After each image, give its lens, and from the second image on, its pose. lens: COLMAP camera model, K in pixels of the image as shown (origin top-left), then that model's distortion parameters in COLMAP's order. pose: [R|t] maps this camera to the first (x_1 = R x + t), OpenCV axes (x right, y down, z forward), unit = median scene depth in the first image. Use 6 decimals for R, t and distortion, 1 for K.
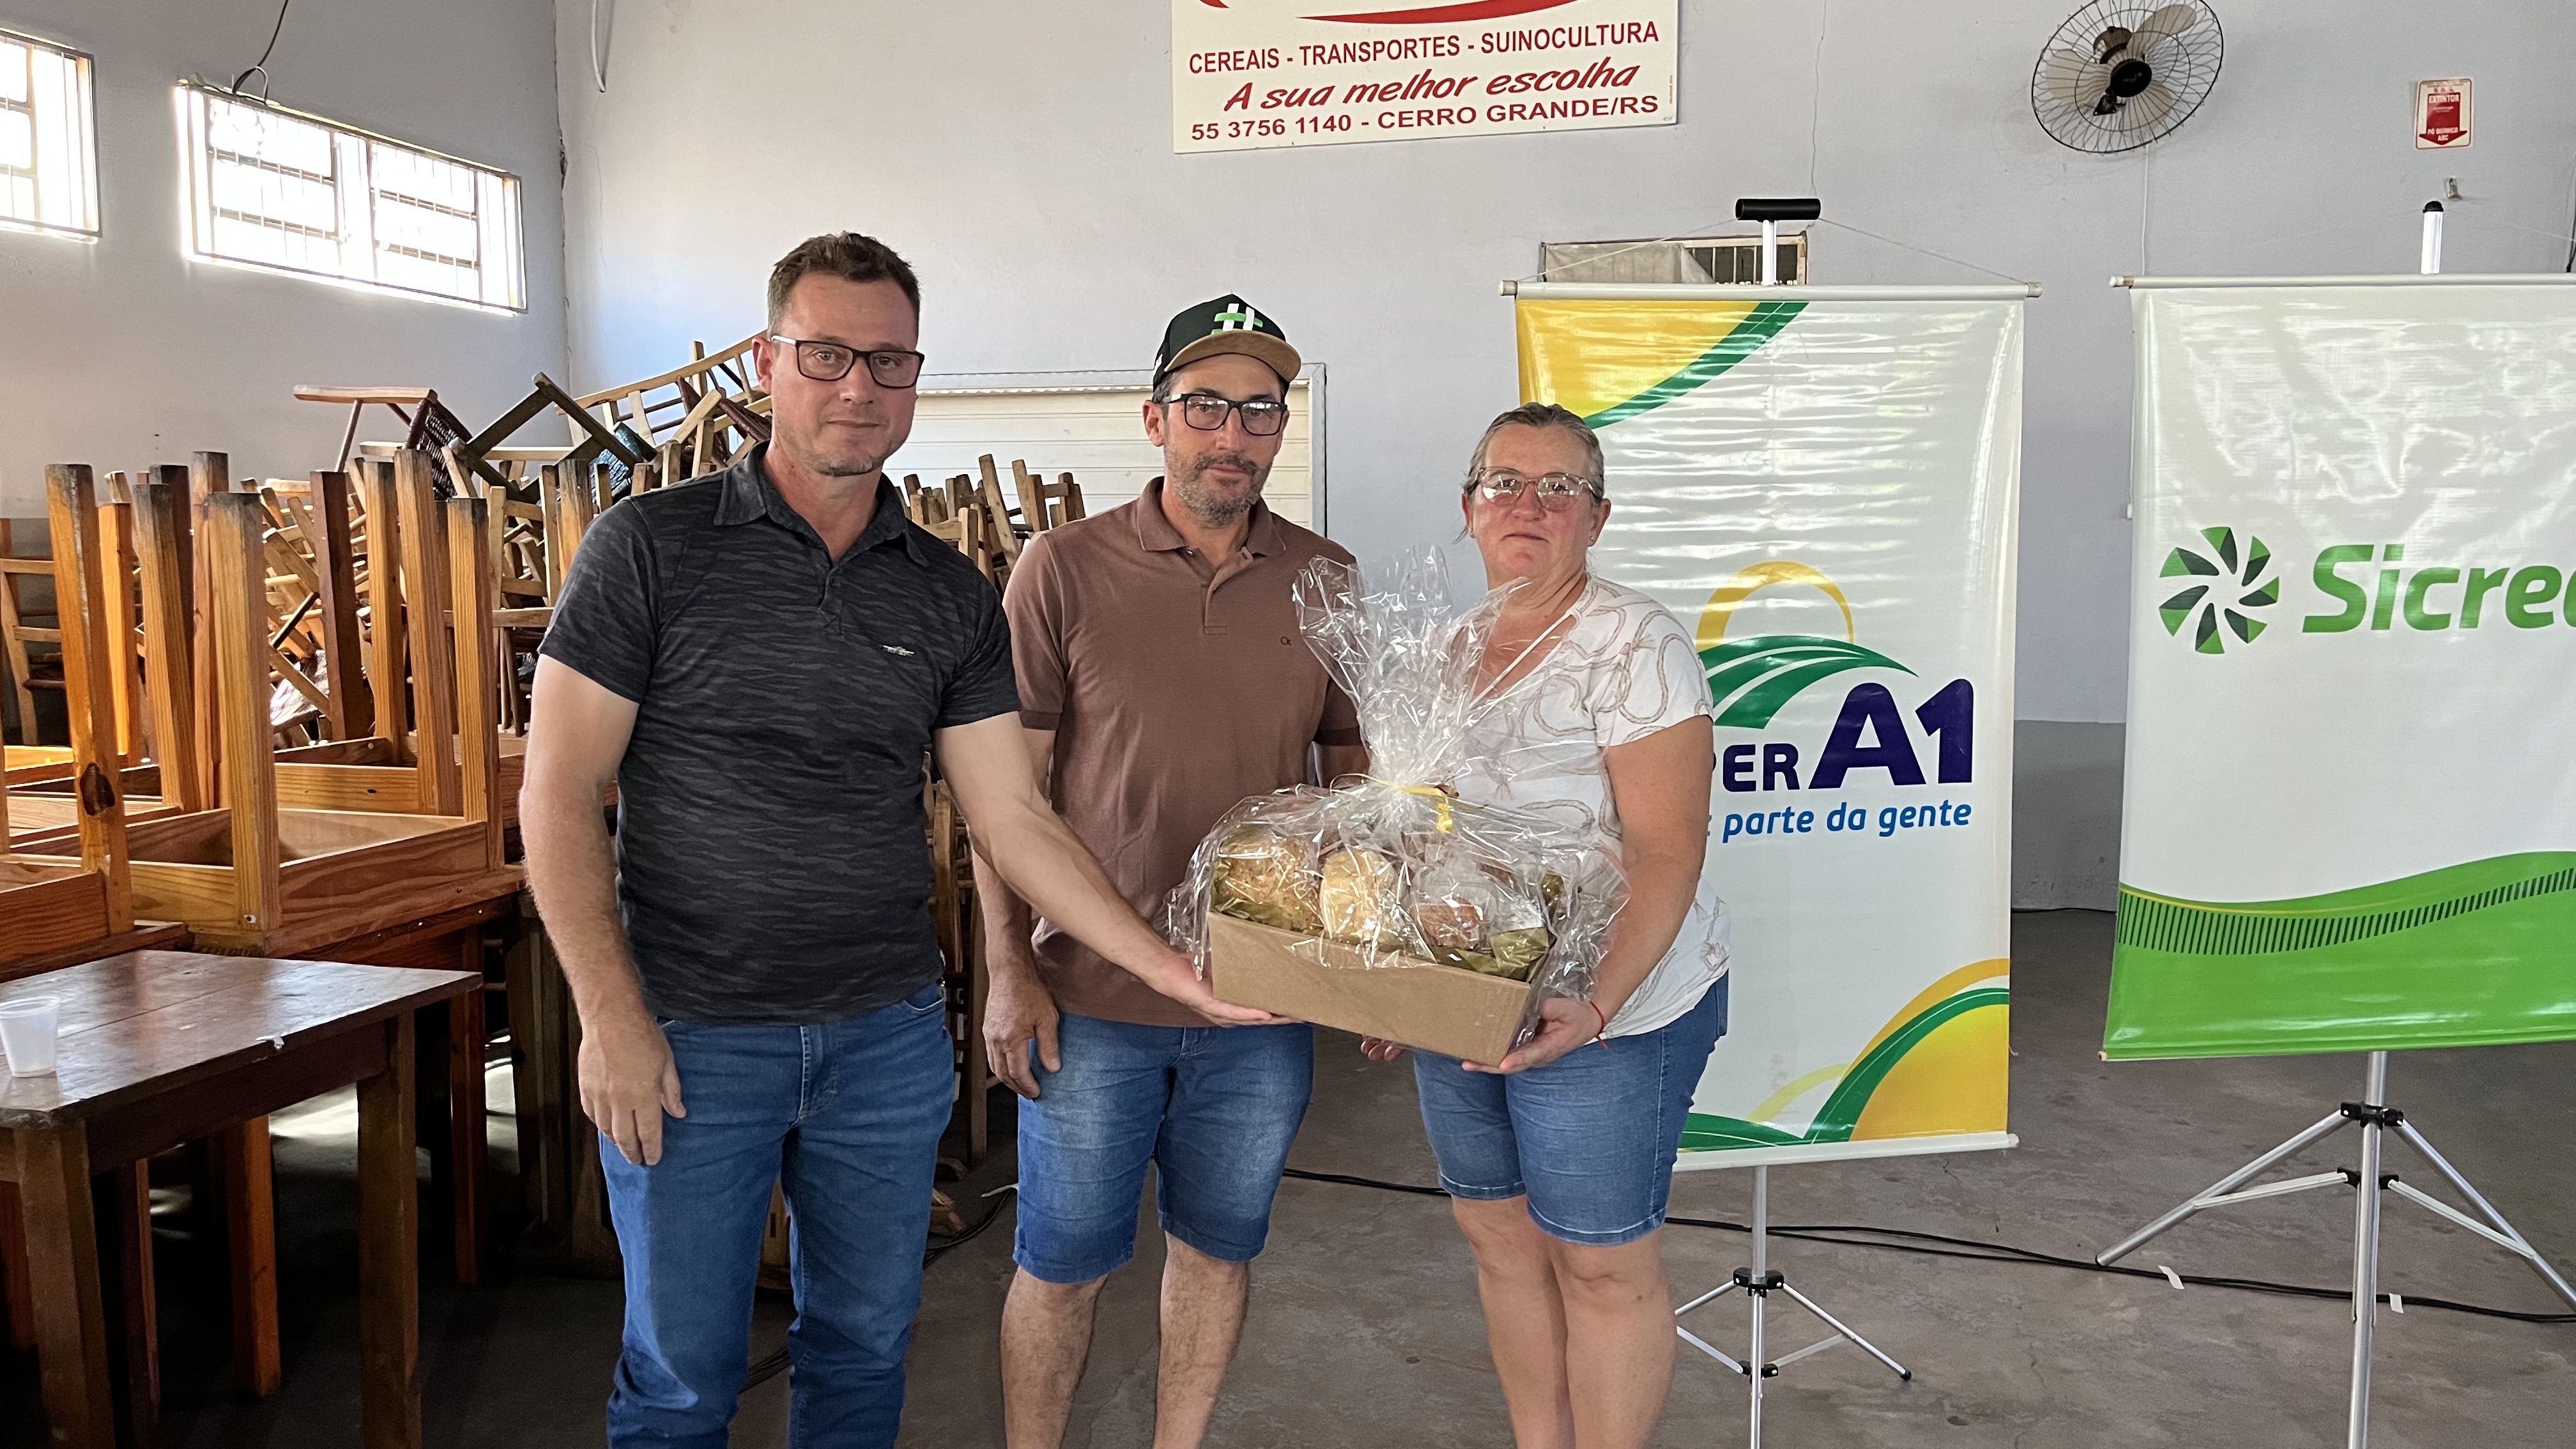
lens RADIAL K [[1954.7, 0, 1320.0], [0, 1954.7, 724.6], [0, 0, 1]] dist [0.064414, -0.084783]
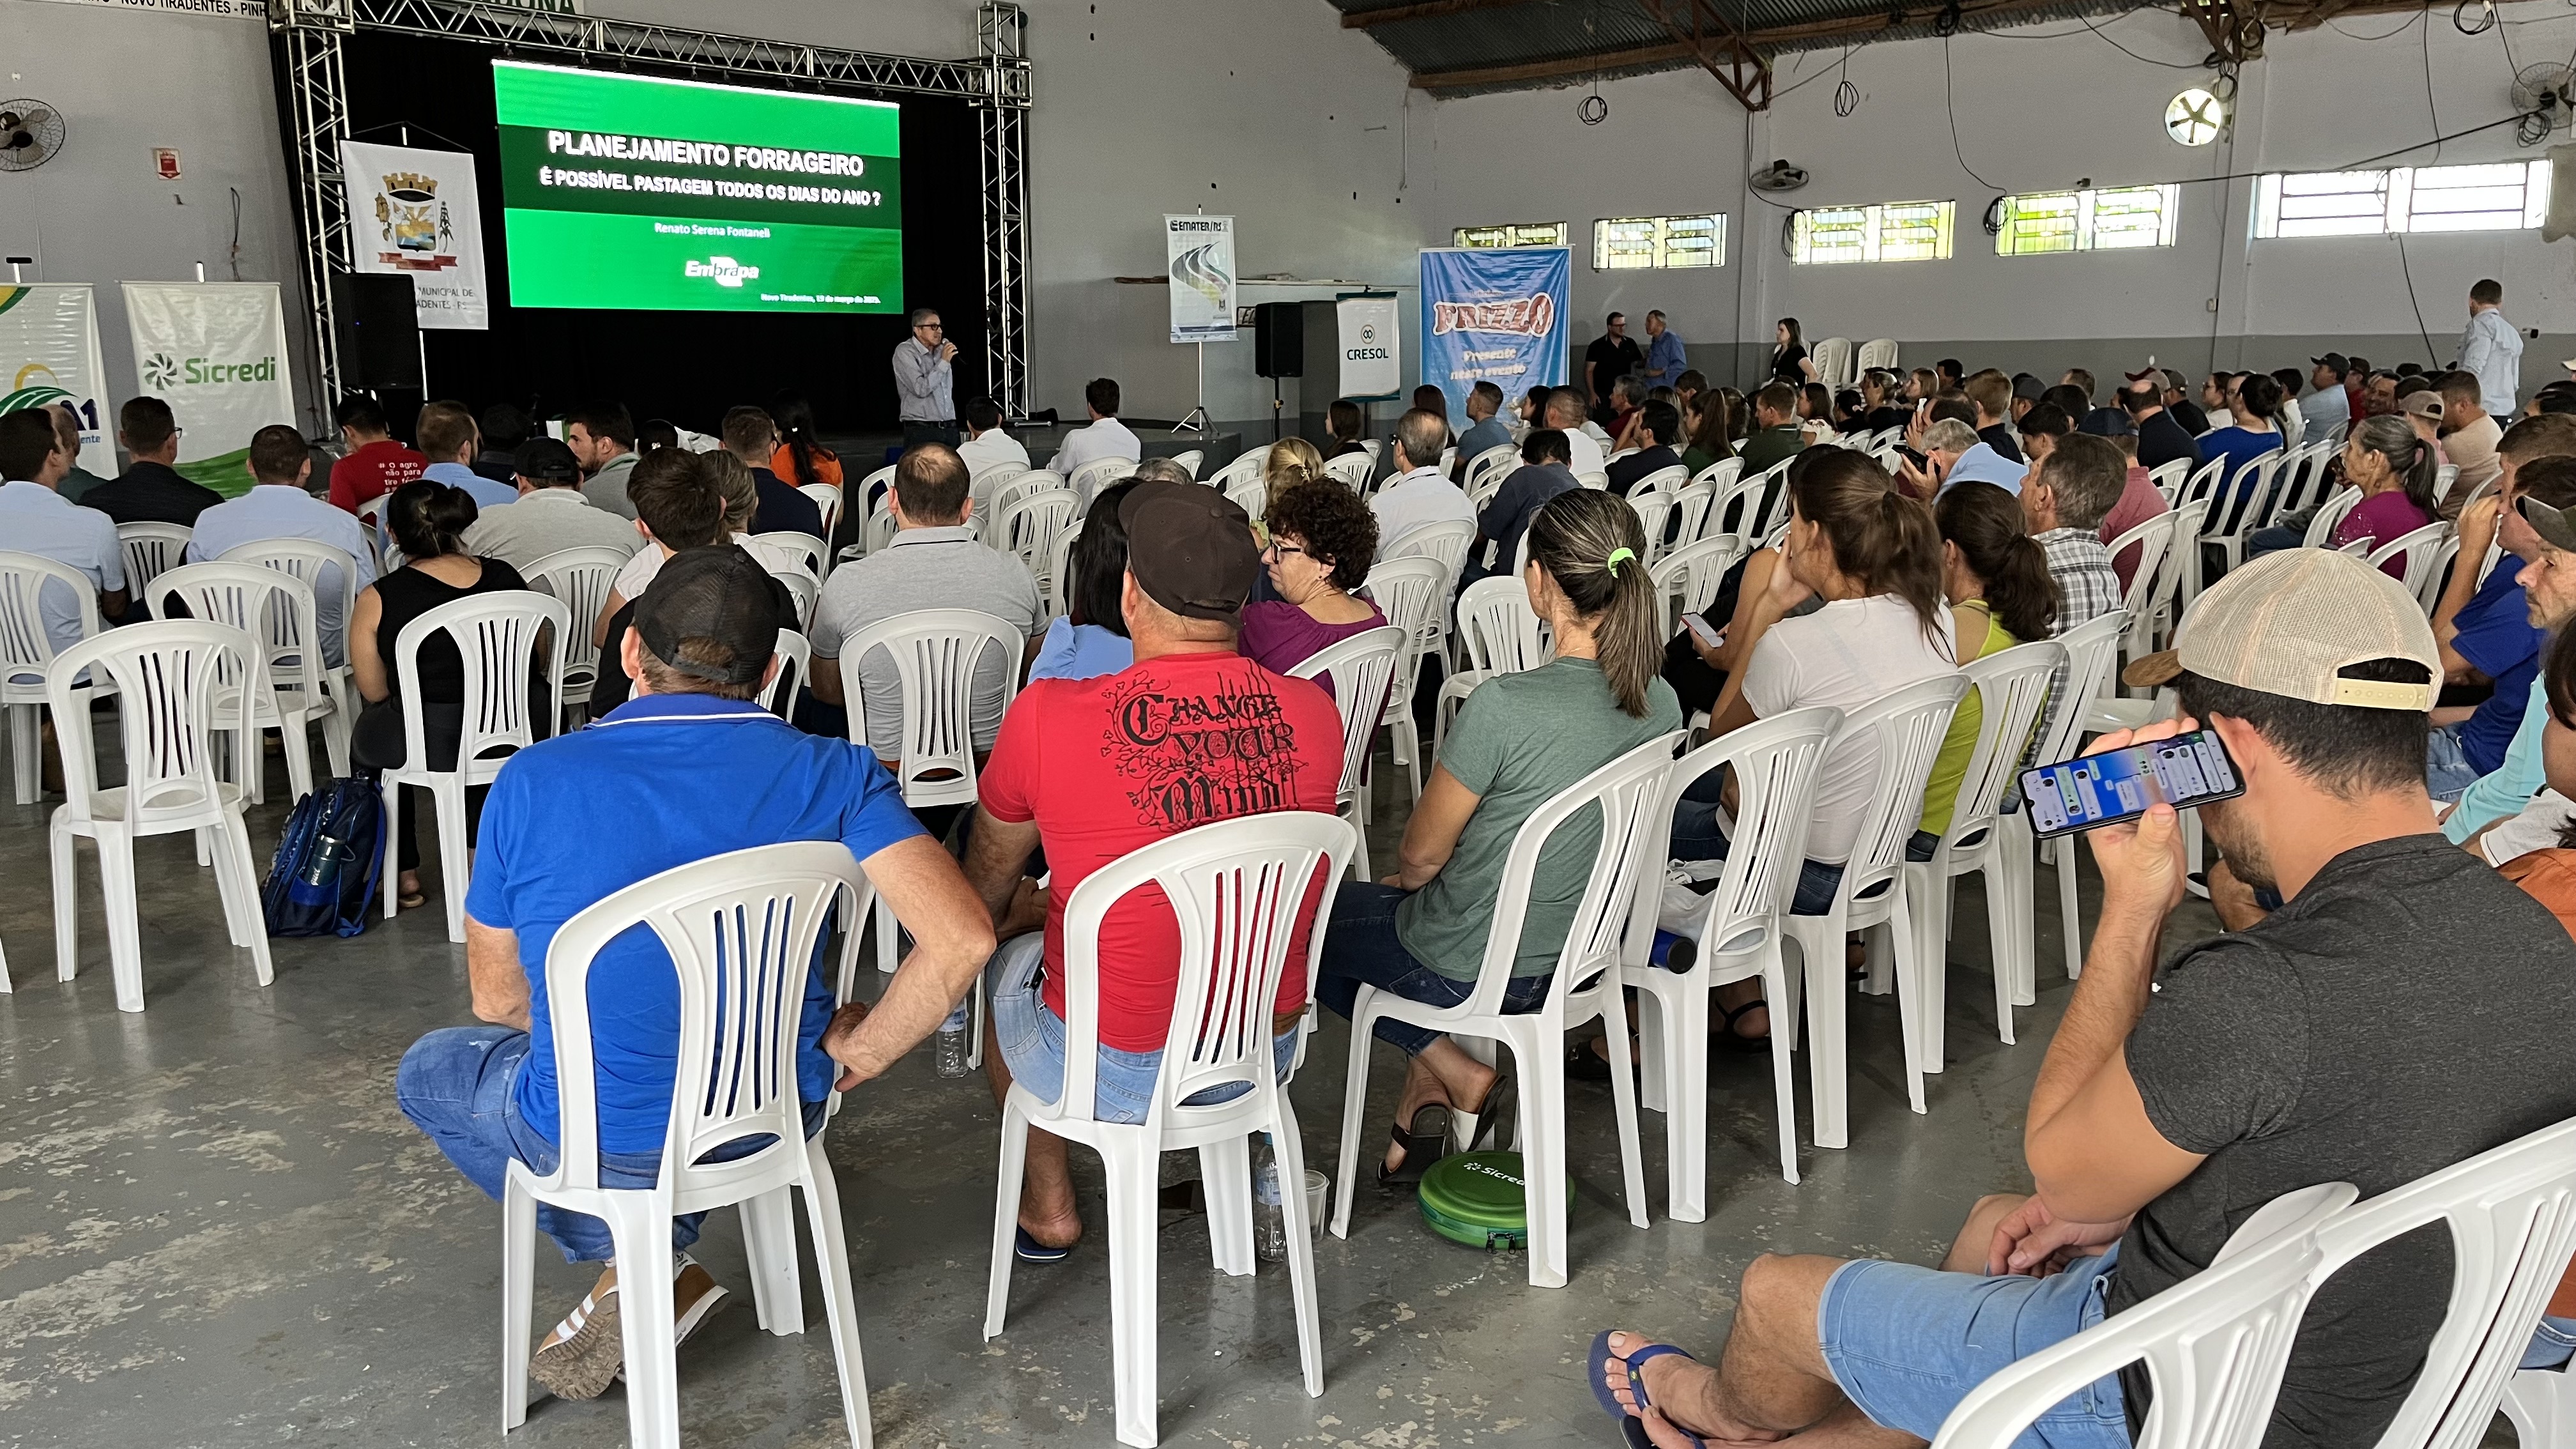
lens RADIAL K [[1954.7, 0, 1279.2], [0, 1954.7, 743.8], [0, 0, 1]] dist [0.064414, -0.084783]
pose [[0.518103, -0.172436, 0.837756, -0.674339], [0.095253, 0.985007, 0.143836, 0.114661], [-0.849998, 0.005277, 0.526759, -1.088693]]
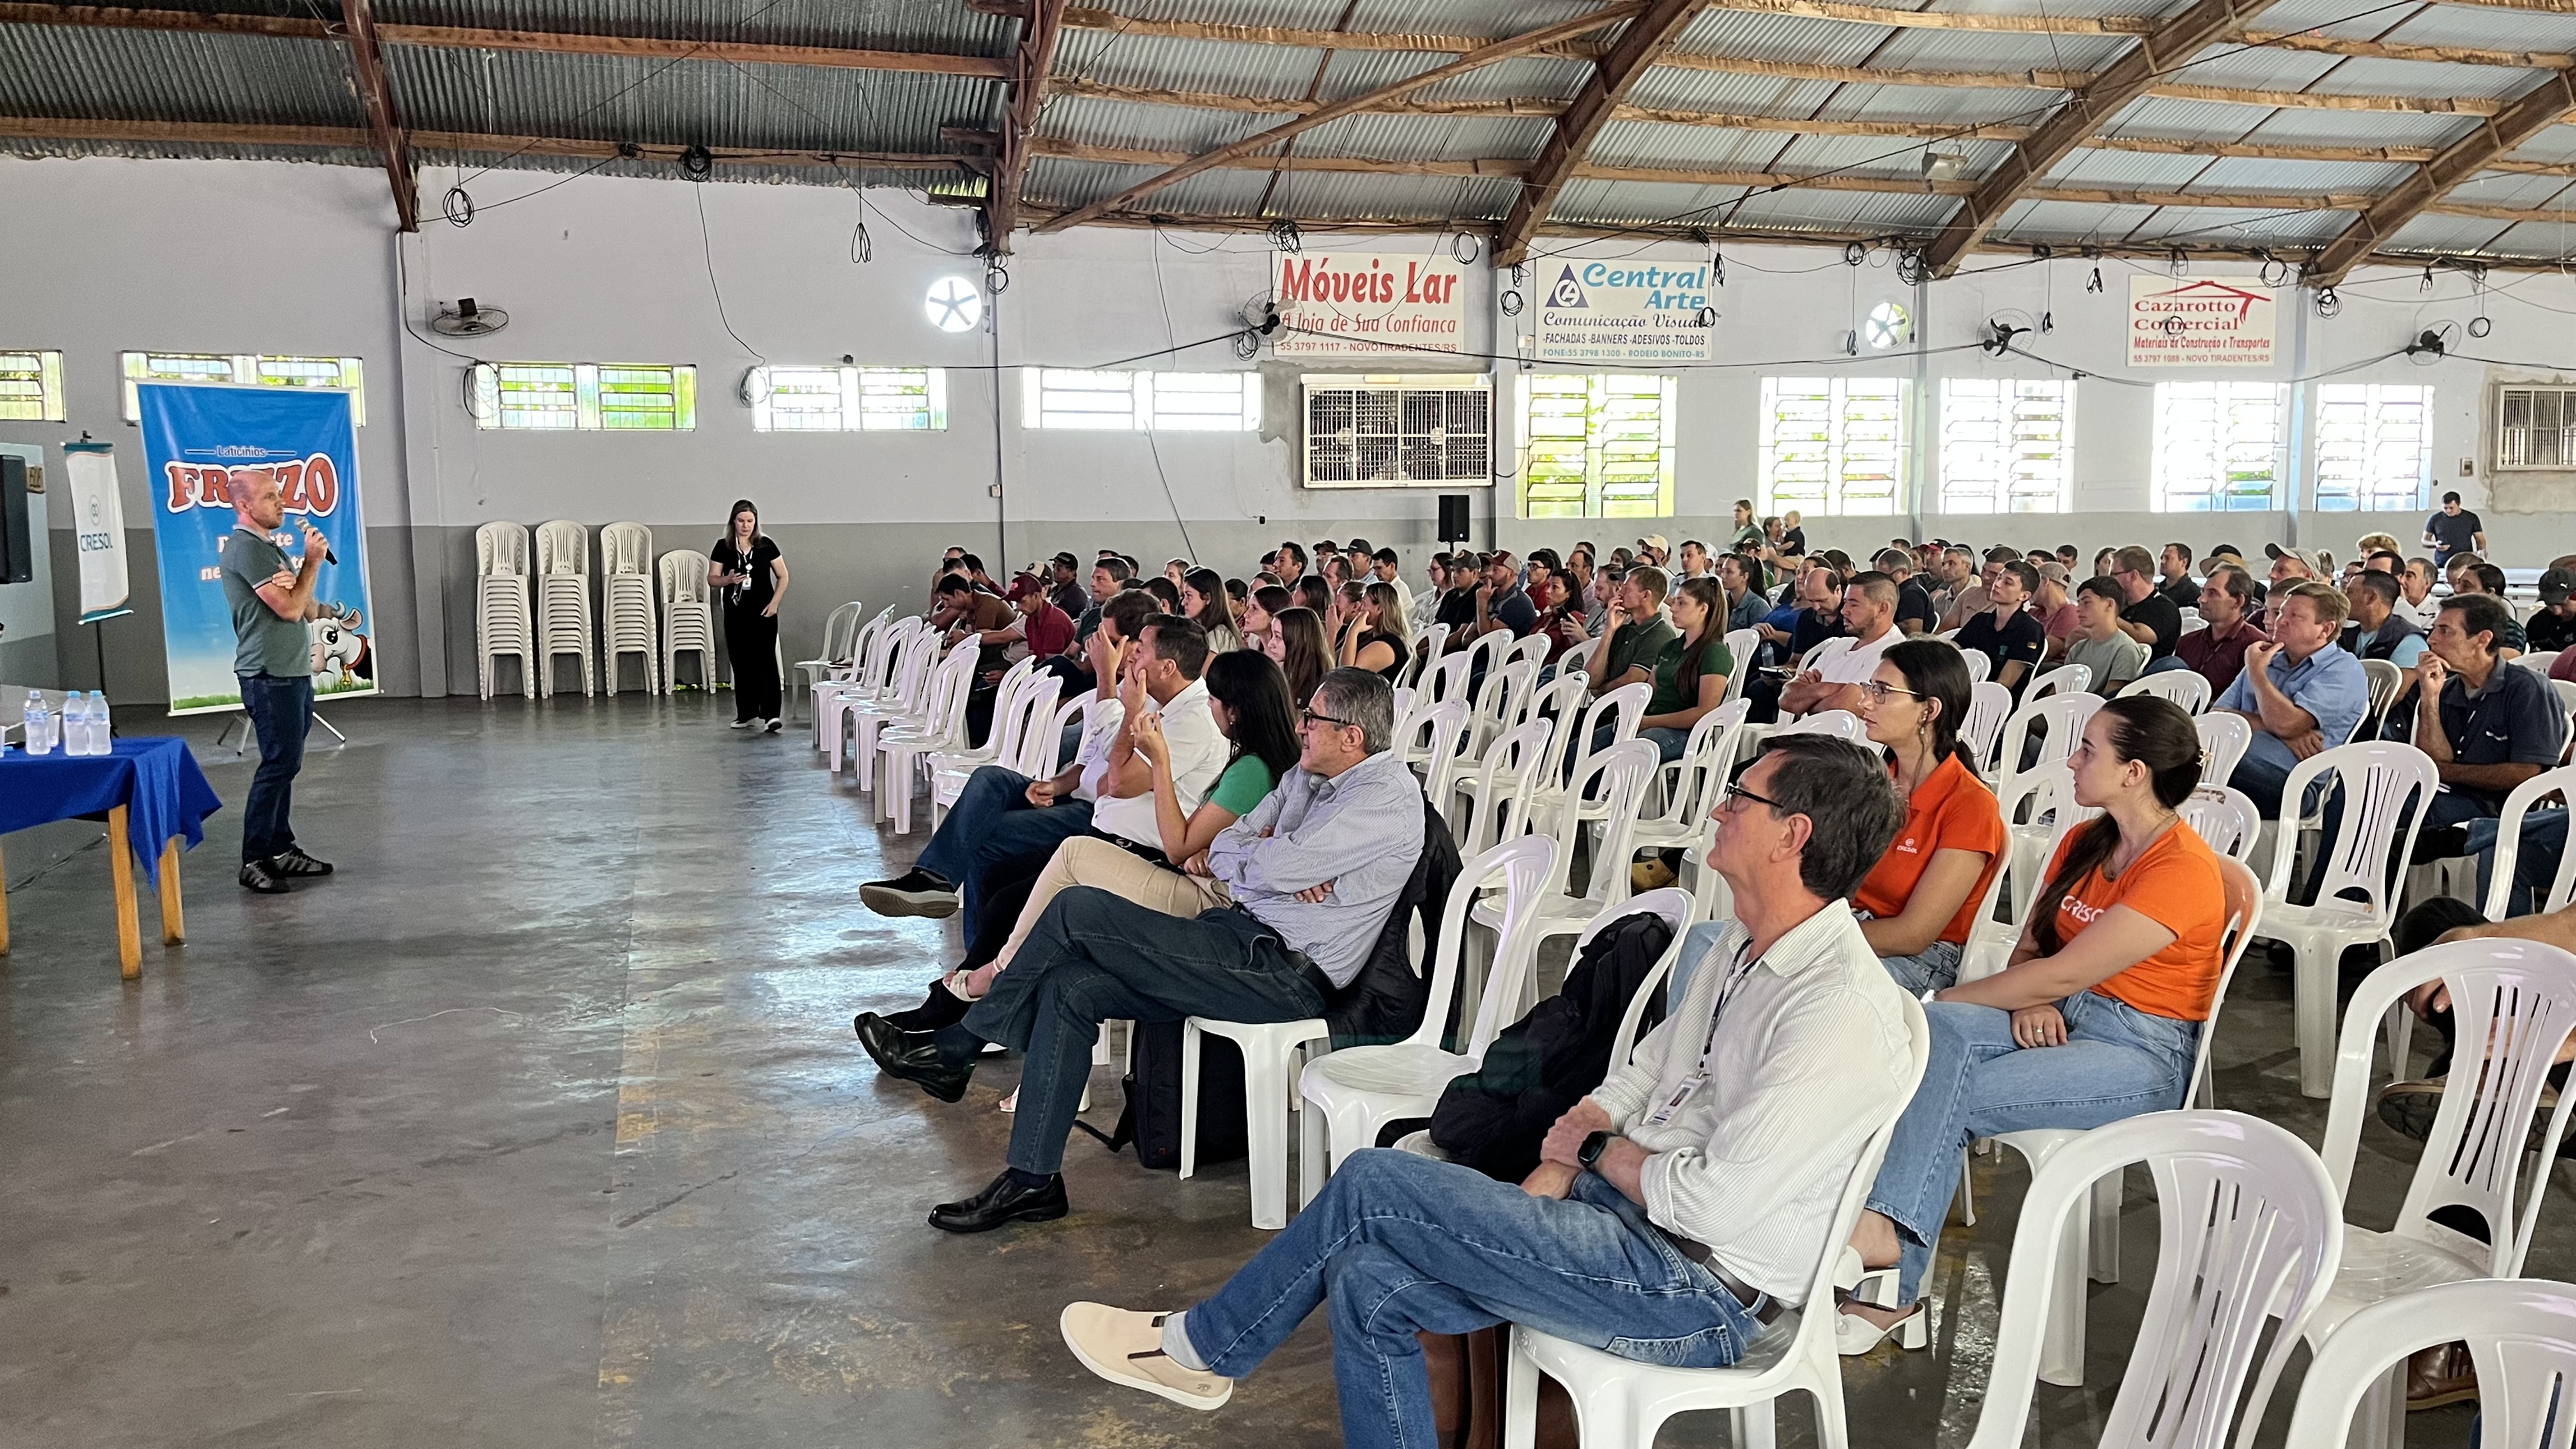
lens RADIAL K [[1954.7, 0, 1254.0], [0, 1954.7, 739.4], [0, 0, 1]] dist [0.064414, -0.084783]
pose [[-0.517899, -0.096624, 0.849967, -0.204889], [0.094633, 0.981030, 0.169185, -0.037009], [-0.850191, 0.168056, -0.498931, 0.208502]]
